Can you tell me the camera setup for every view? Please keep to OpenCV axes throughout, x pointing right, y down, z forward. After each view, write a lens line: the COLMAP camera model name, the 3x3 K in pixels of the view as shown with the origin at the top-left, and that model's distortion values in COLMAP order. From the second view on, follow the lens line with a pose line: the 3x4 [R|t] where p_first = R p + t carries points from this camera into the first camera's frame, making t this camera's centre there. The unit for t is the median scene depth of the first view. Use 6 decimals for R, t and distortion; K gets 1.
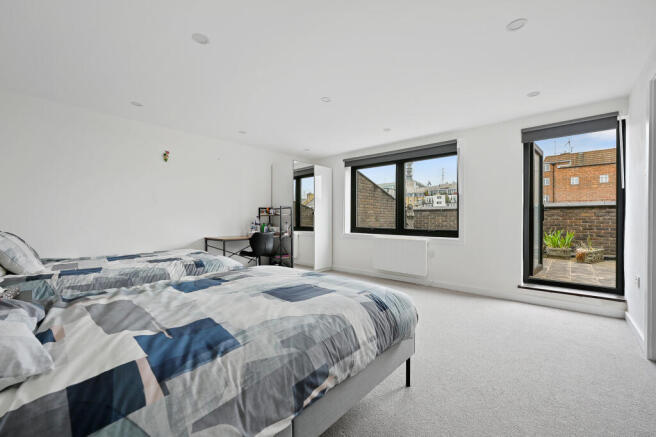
lens RADIAL K [[267.8, 0, 327.2], [0, 267.8, 223.2], [0, 0, 1]] dist [0.001982, 0.000256]
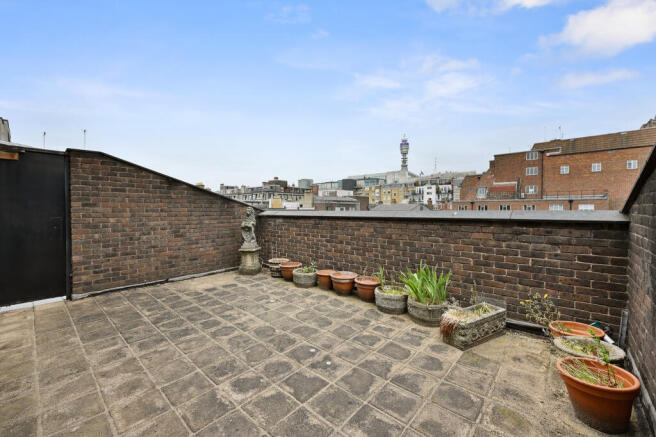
lens RADIAL K [[261.3, 0, 328.2], [0, 261.3, 216.2], [0, 0, 1]] dist [-0.004148, -0.000159]
pose [[0.999830, -0.004186, -0.017952, 0.126718], [0.004426, 0.999901, 0.013346, -0.014563], [0.017894, -0.013423, 0.999750, 0.091495]]
